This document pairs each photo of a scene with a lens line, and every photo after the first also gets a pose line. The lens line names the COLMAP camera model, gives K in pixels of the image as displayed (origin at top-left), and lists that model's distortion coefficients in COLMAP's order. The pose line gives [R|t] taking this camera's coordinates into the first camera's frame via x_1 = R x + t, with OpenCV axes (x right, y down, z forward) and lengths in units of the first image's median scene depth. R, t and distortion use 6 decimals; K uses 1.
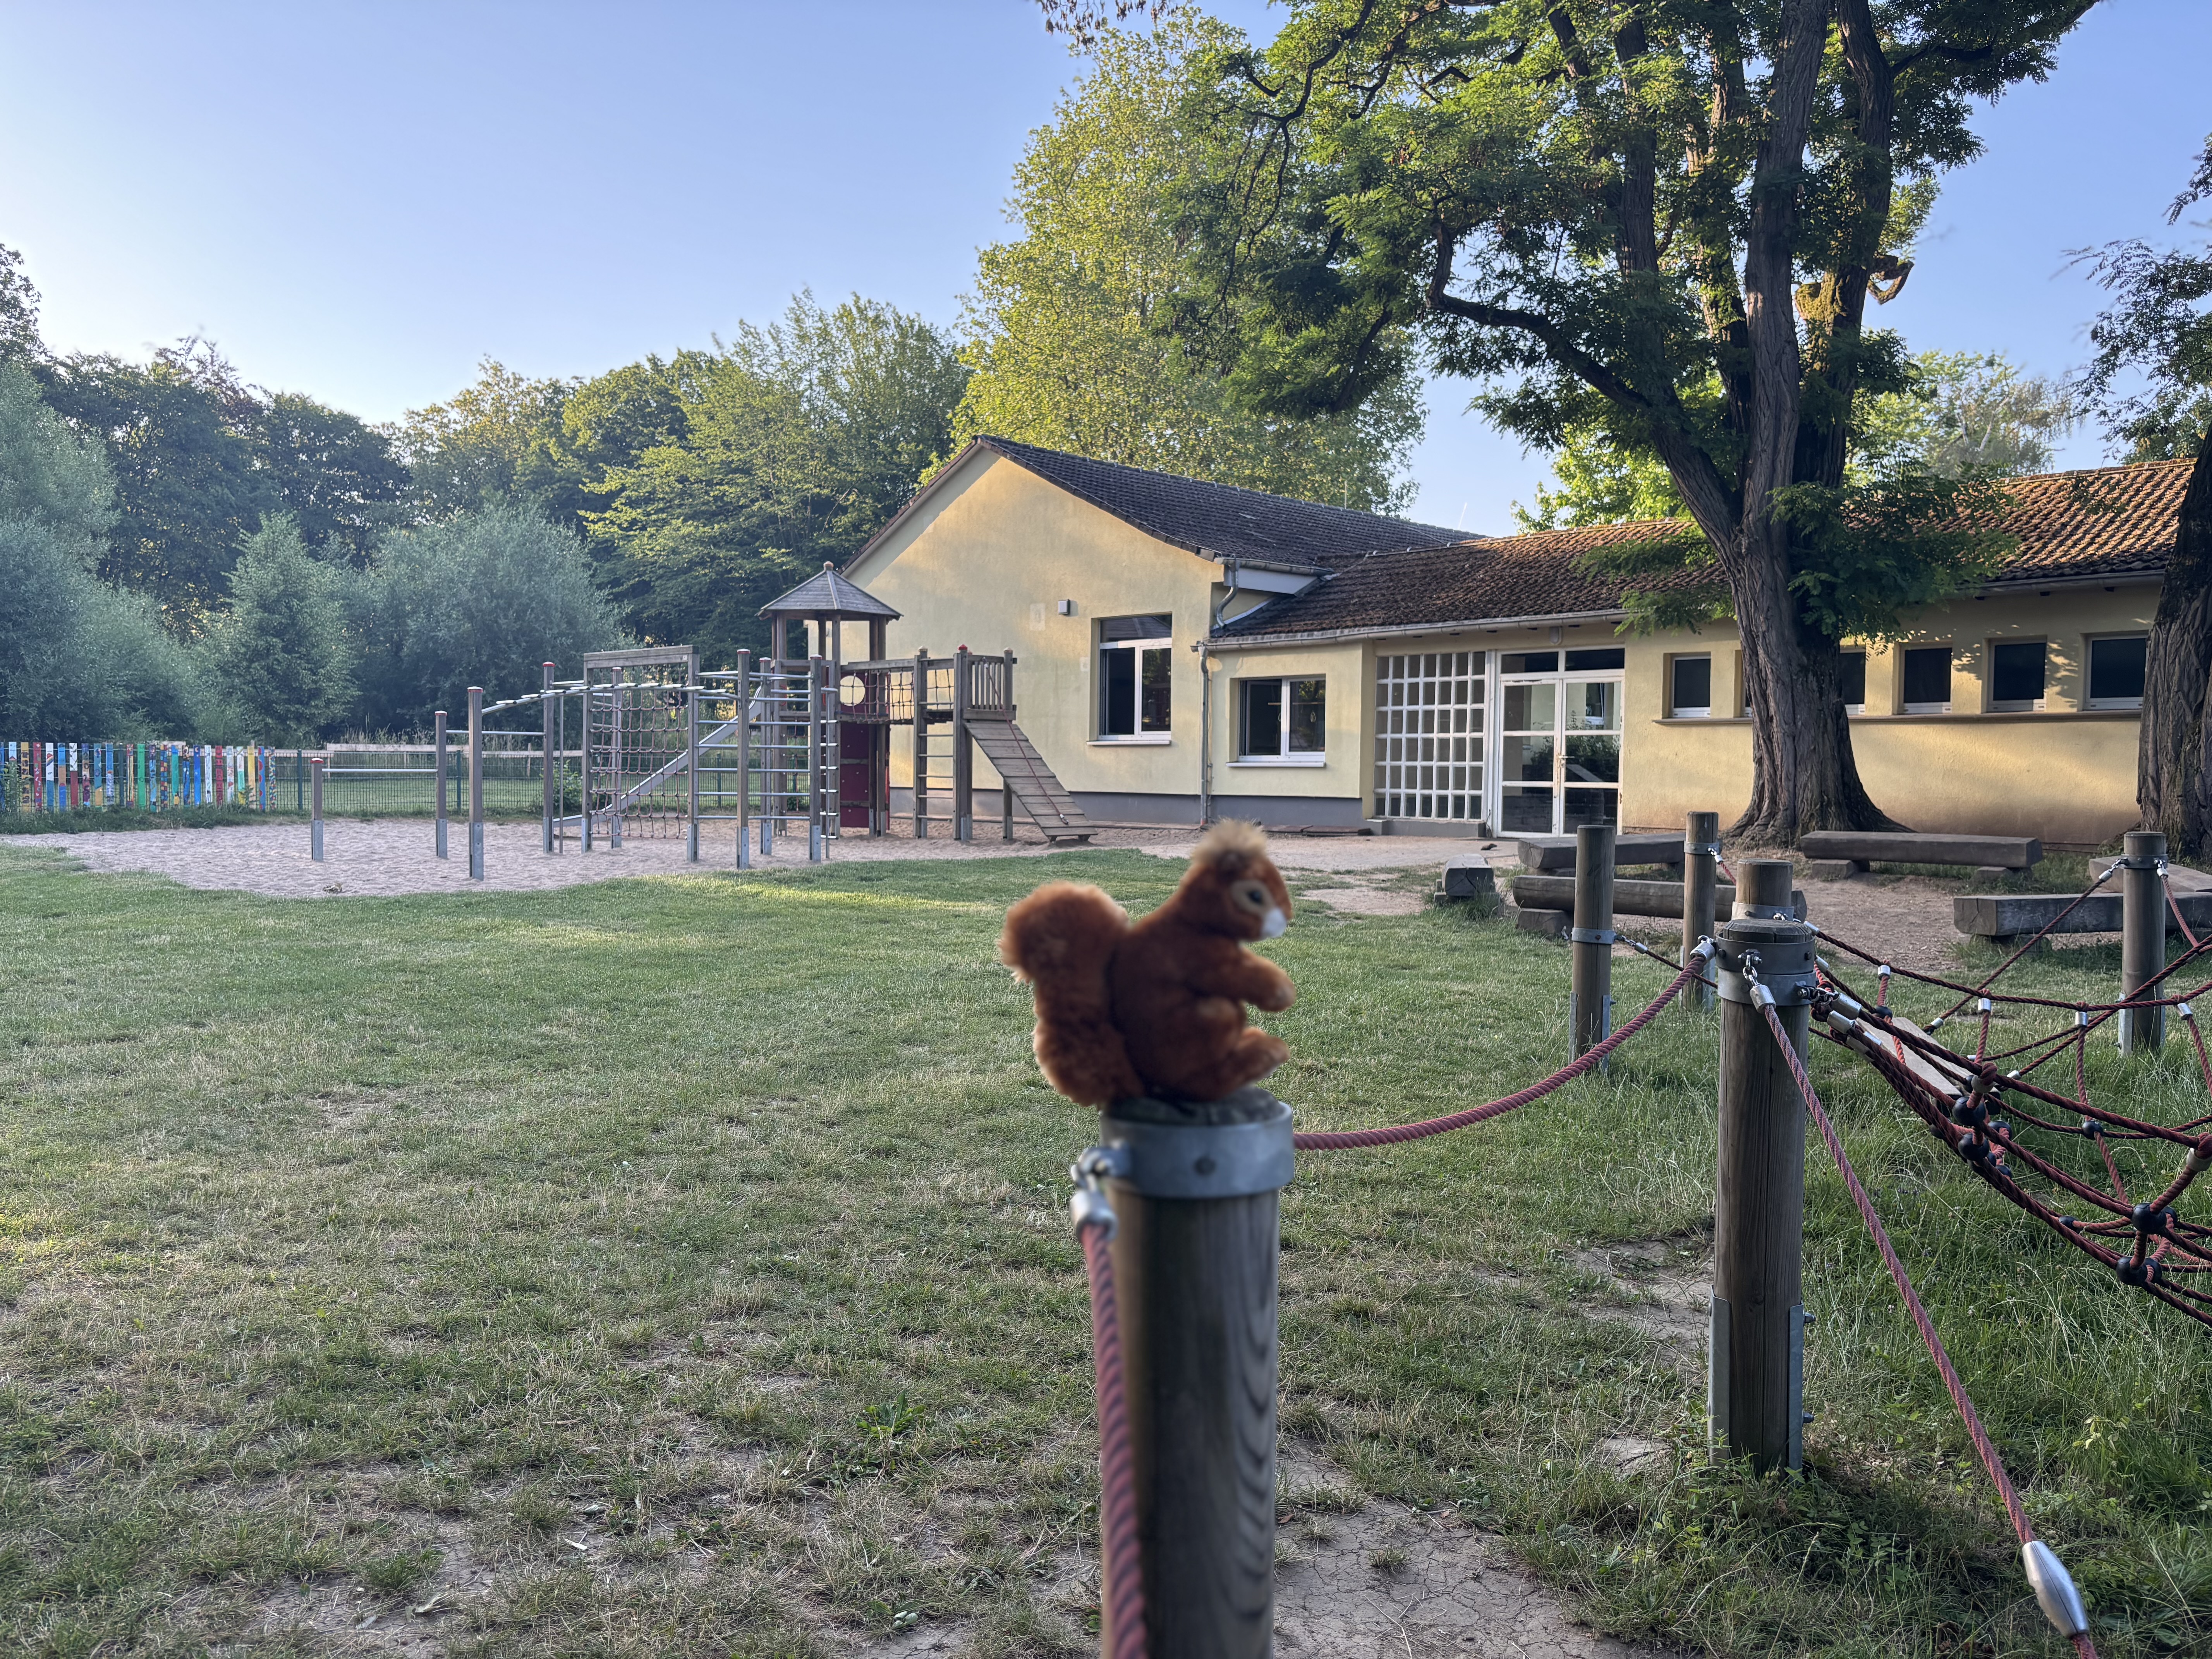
lens RADIAL K [[1665.0, 0, 1088.6], [0, 1665.0, 846.2], [0, 0, 1]] dist [0.069575, -0.028201]
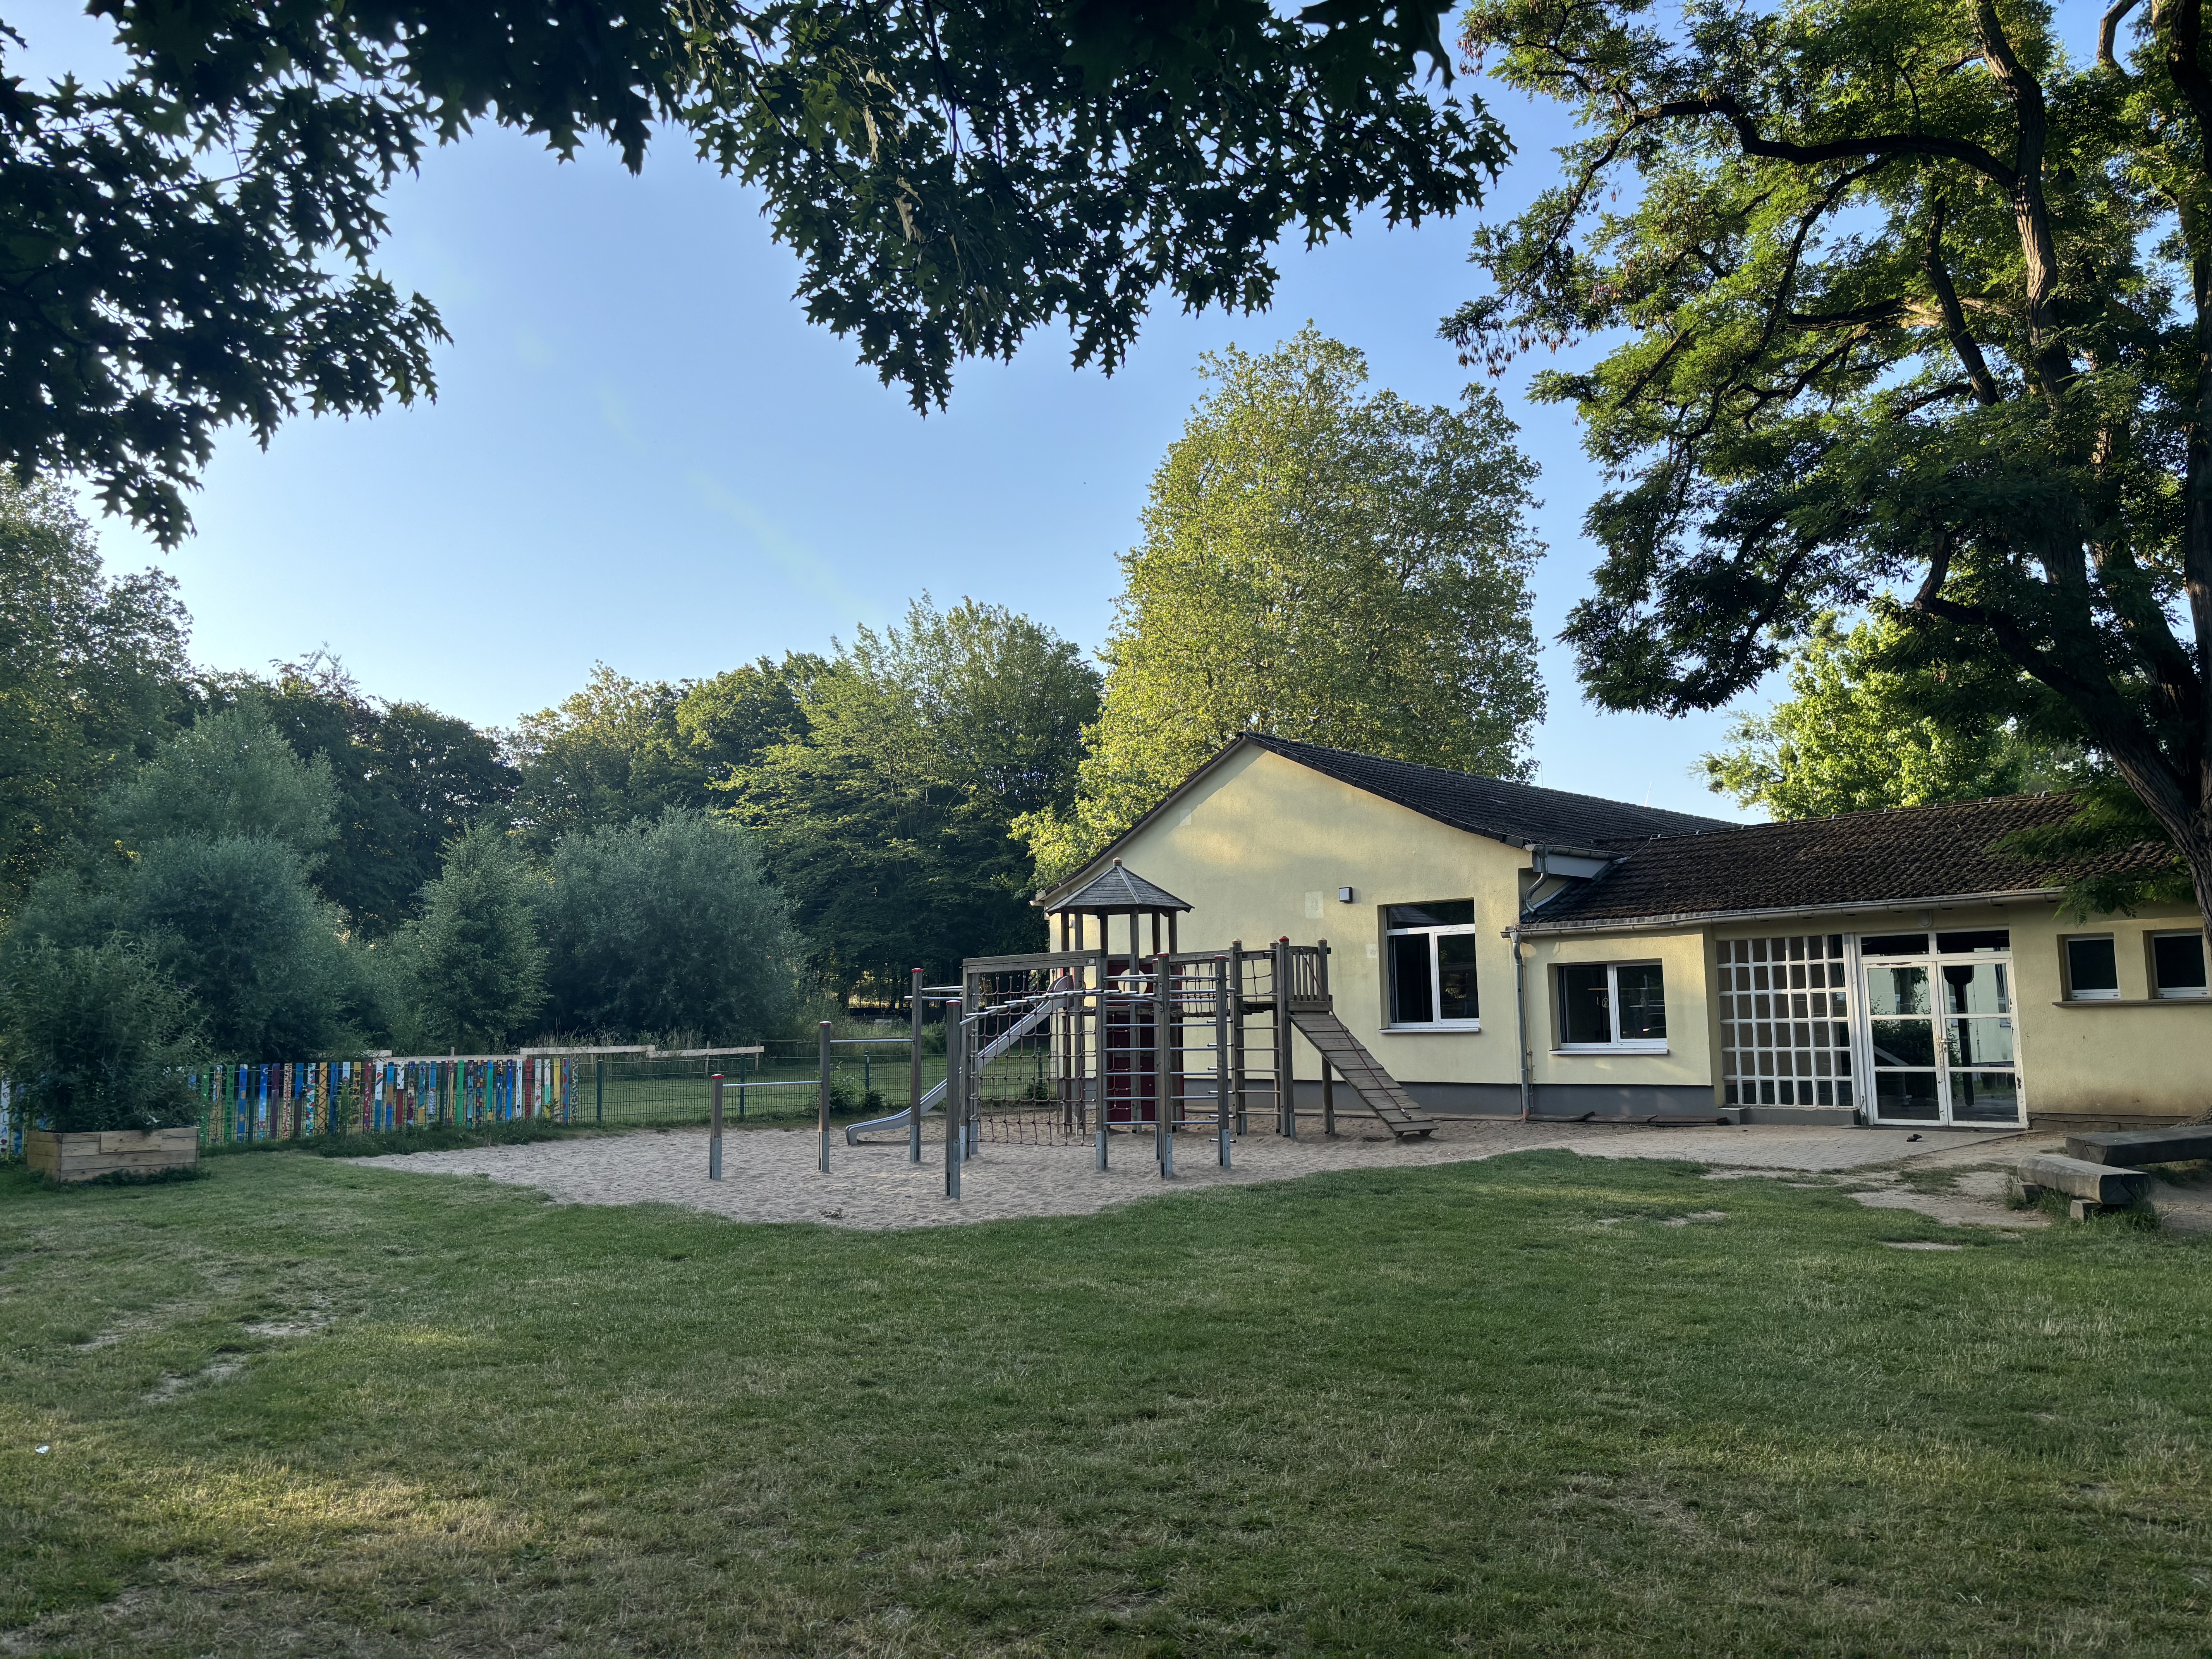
lens RADIAL K [[1665.0, 0, 1127.8], [0, 1665.0, 843.5], [0, 0, 1]] dist [0.069575, -0.028201]
pose [[0.999631, -0.019967, 0.018410, -0.165065], [0.022764, 0.985702, -0.166955, -0.010273], [-0.014813, 0.167313, 0.985793, 0.012114]]
